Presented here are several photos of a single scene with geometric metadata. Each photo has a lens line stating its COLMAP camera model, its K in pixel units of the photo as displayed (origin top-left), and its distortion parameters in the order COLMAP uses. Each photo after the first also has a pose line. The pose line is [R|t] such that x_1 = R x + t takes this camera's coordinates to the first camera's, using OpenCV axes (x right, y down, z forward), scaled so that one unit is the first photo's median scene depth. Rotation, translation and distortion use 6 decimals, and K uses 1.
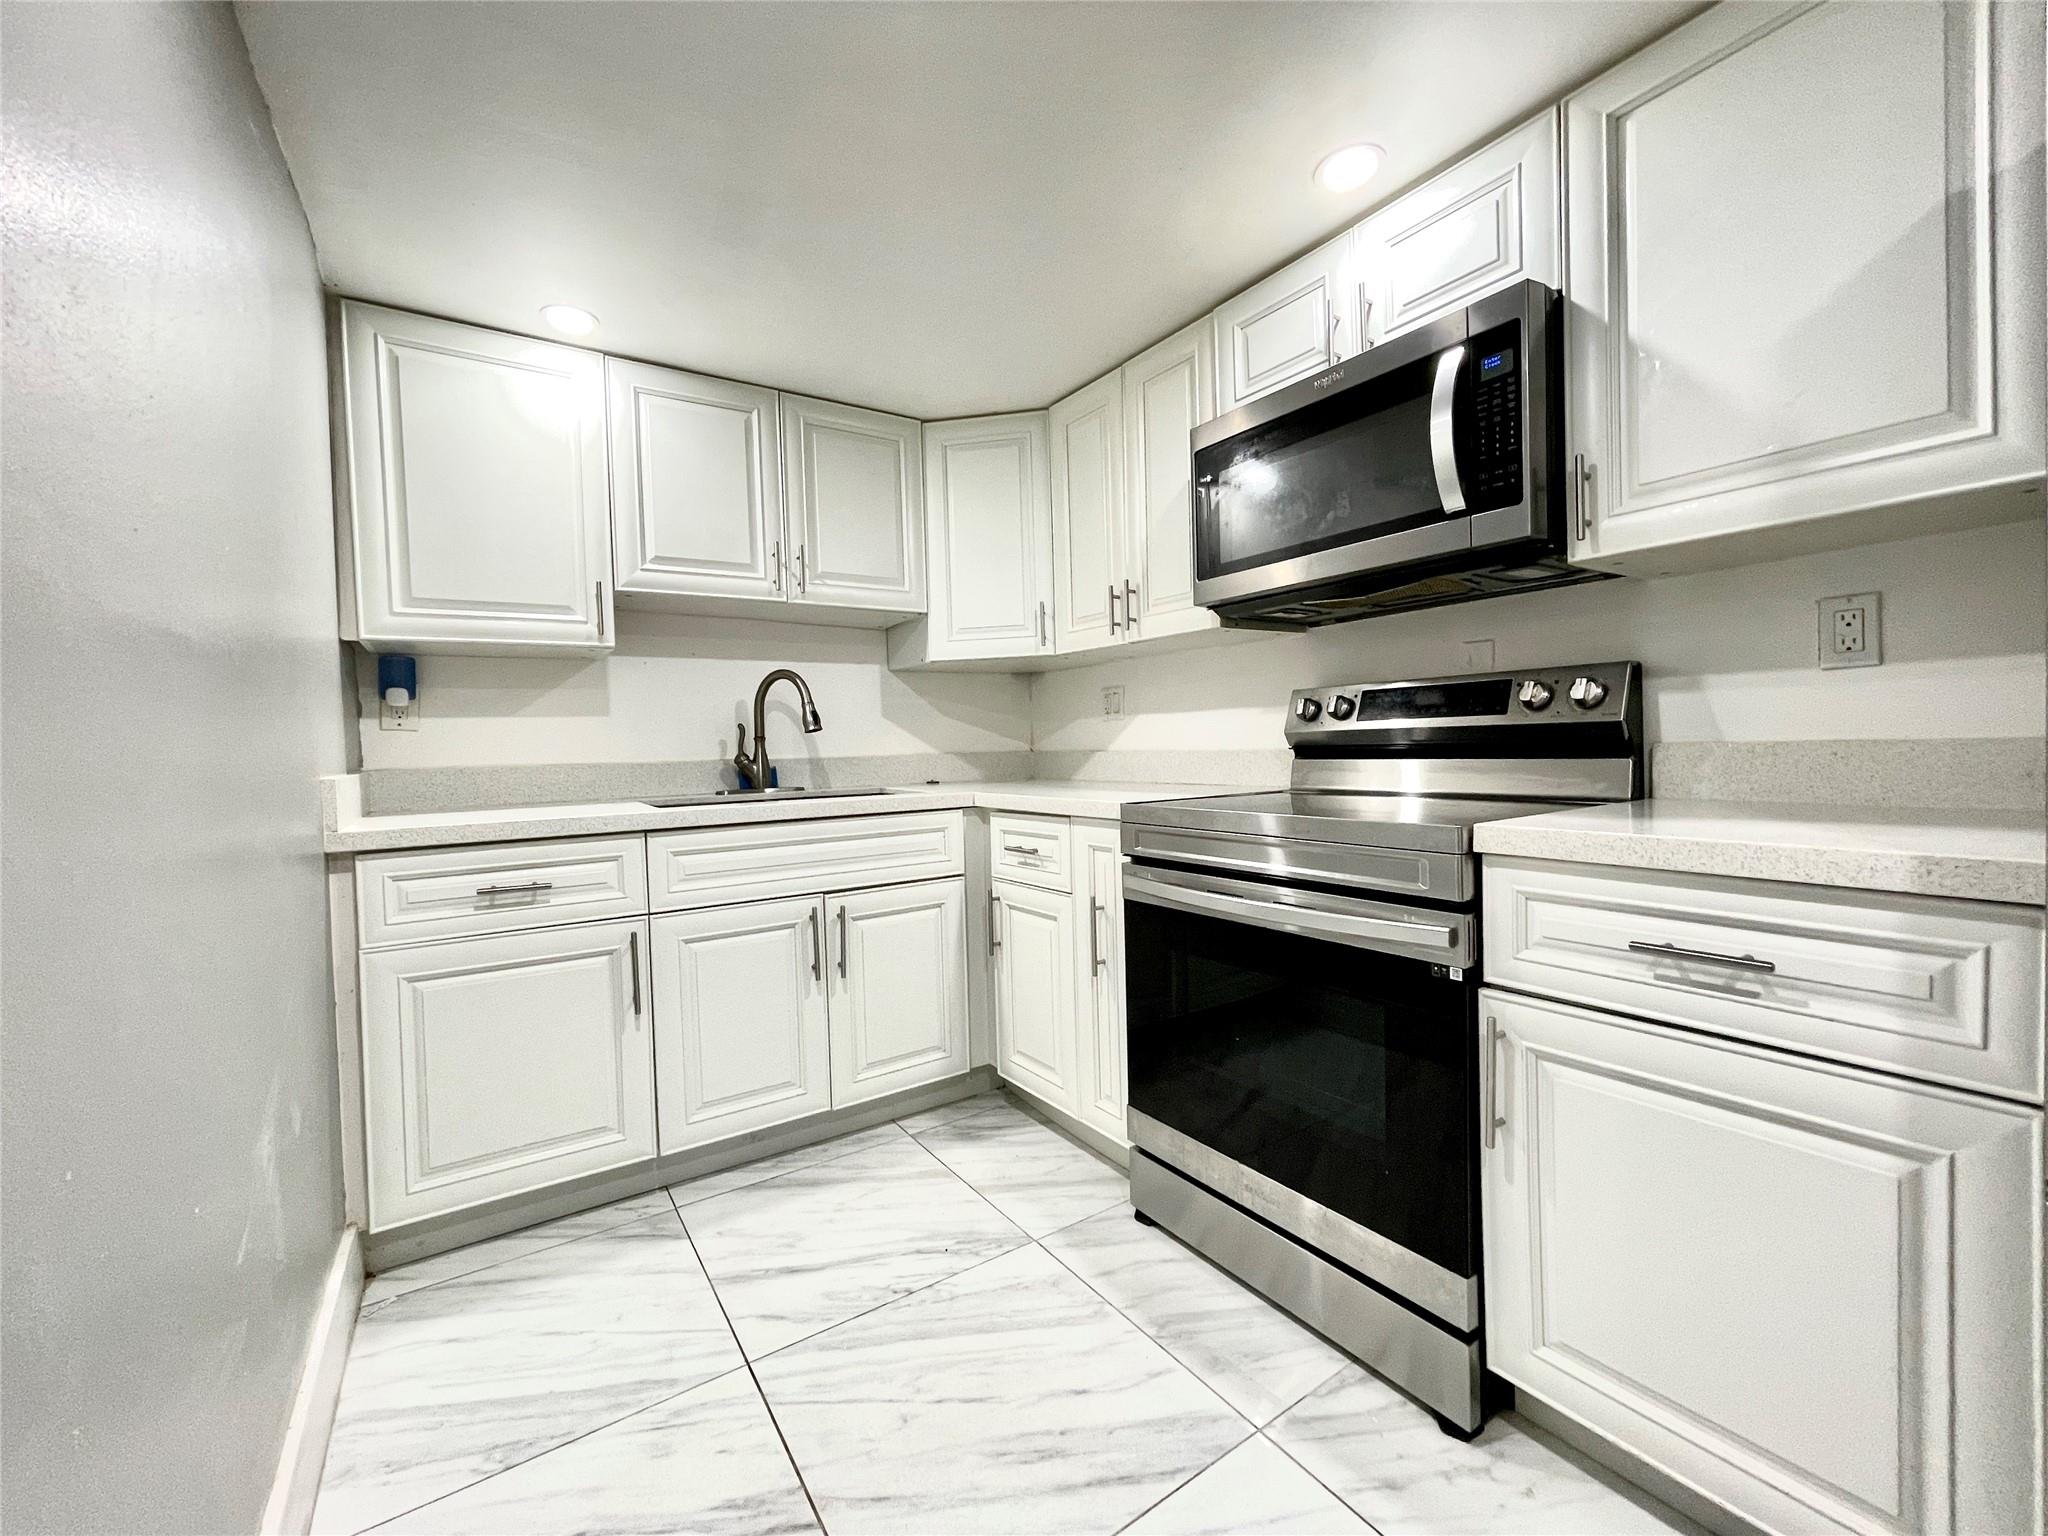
lens RADIAL K [[836.2, 0, 1025.8], [0, 836.2, 765.8], [0, 0, 1]] dist [0.004219, 0.001122]
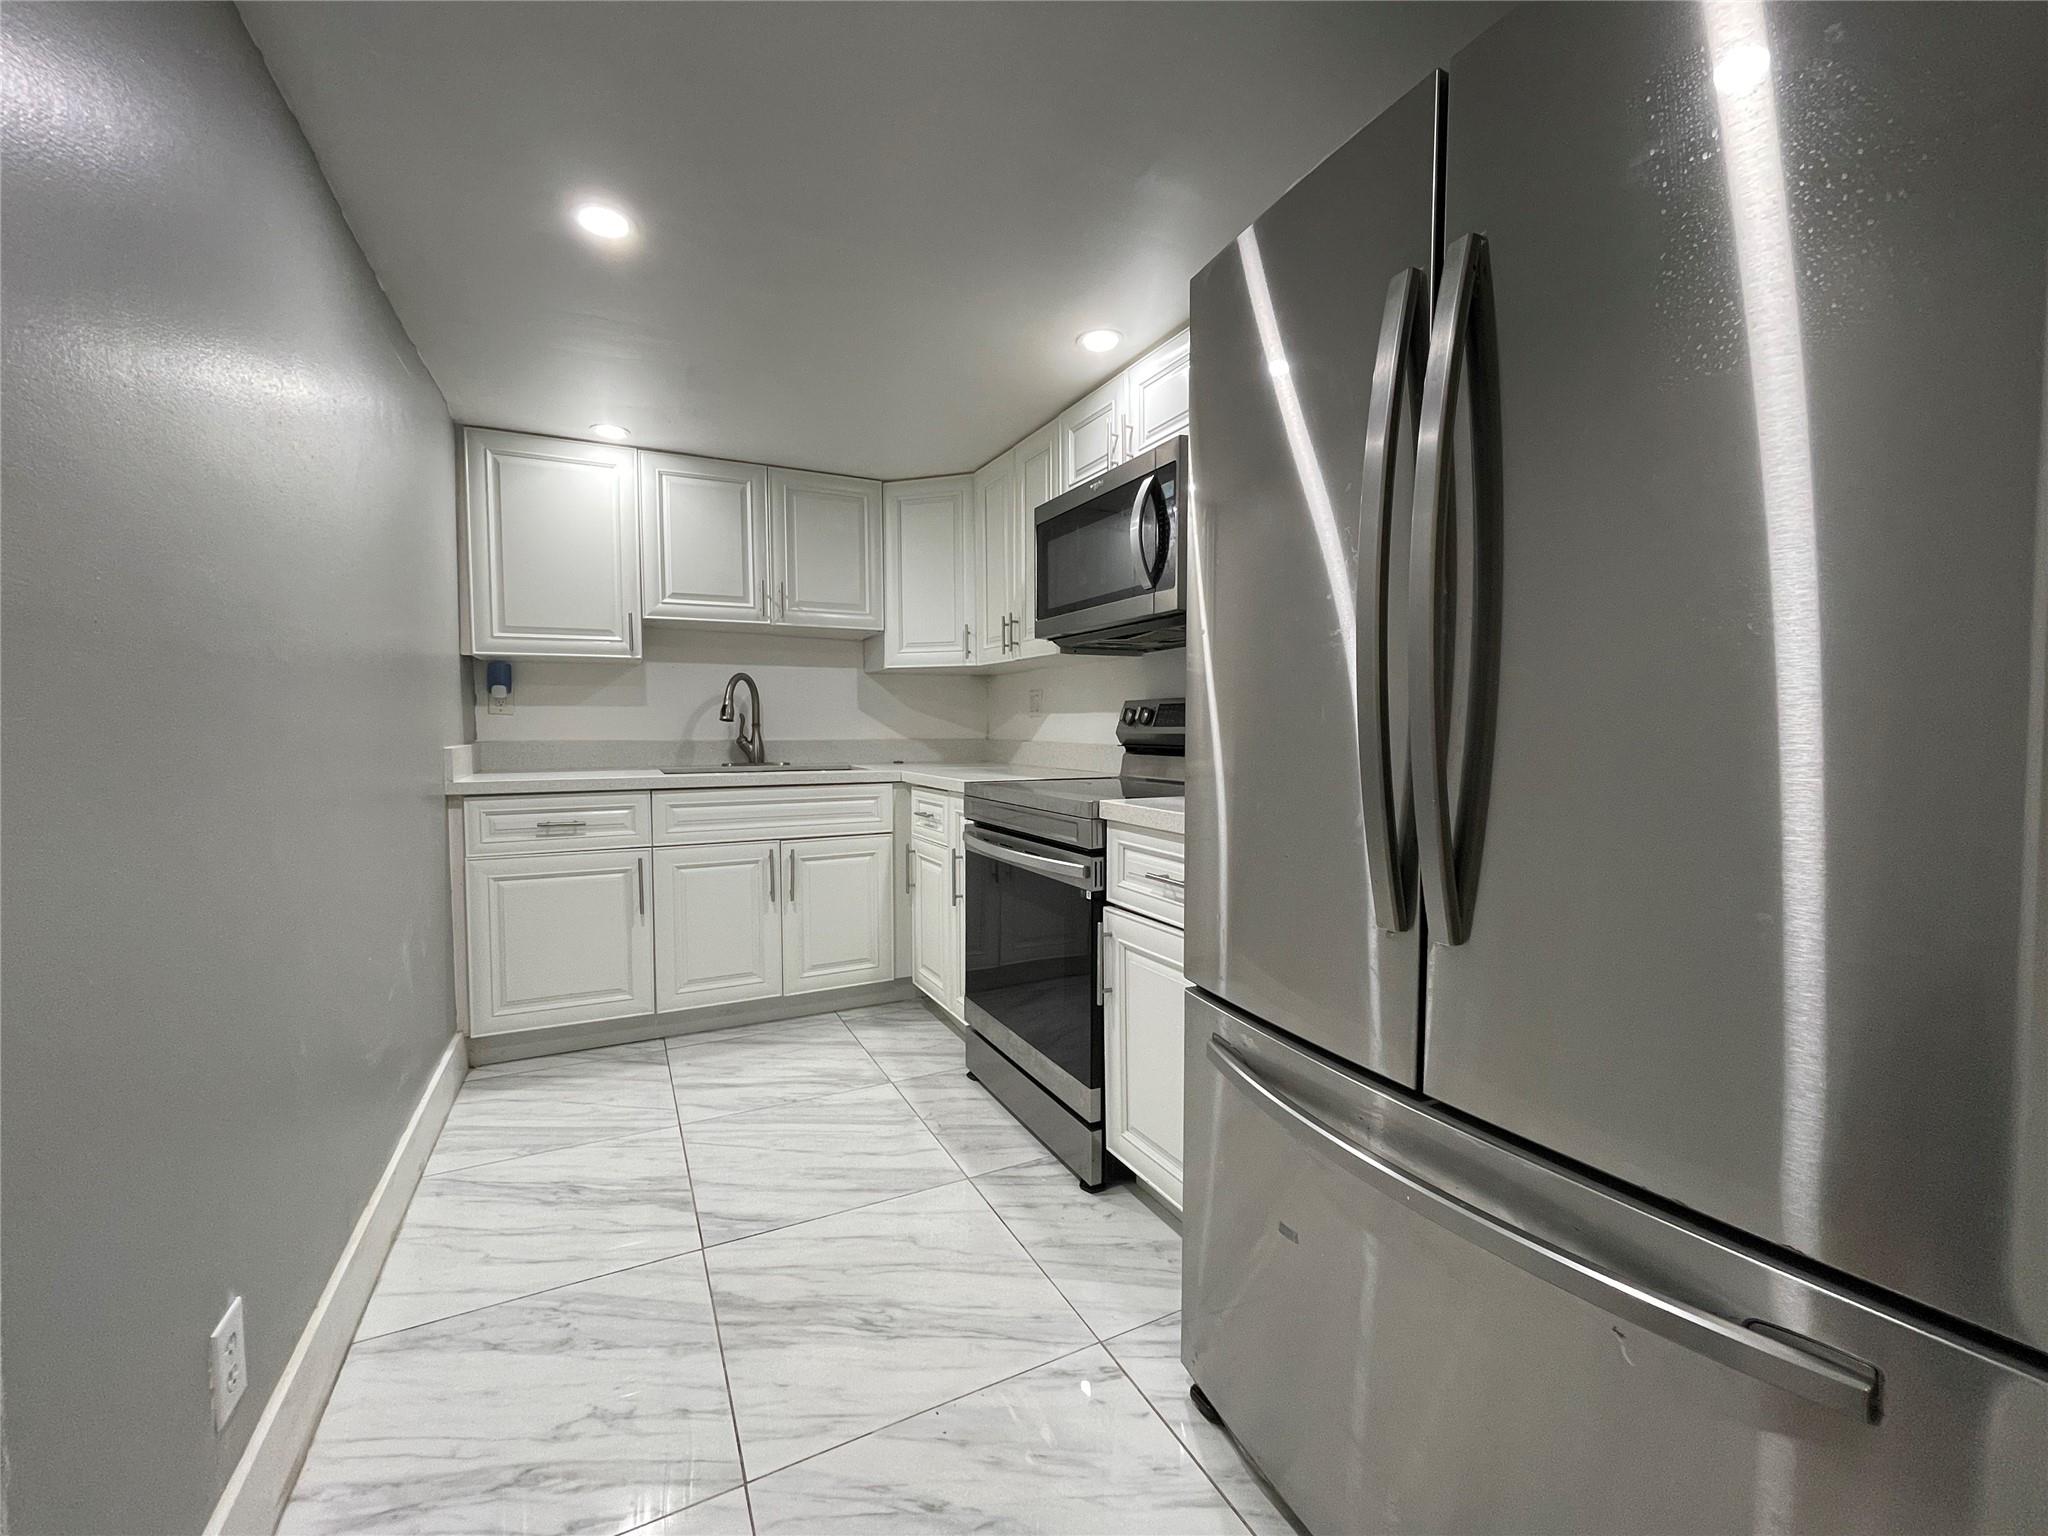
lens RADIAL K [[836.2, 0, 1025.3], [0, 836.2, 768.0], [0, 0, 1]] dist [0.004219, 0.001122]
pose [[0.991491, 0.032808, -0.125976, 0.370321], [-0.029469, 0.999166, 0.028280, -0.019430], [0.126798, -0.024327, 0.991630, -0.354129]]
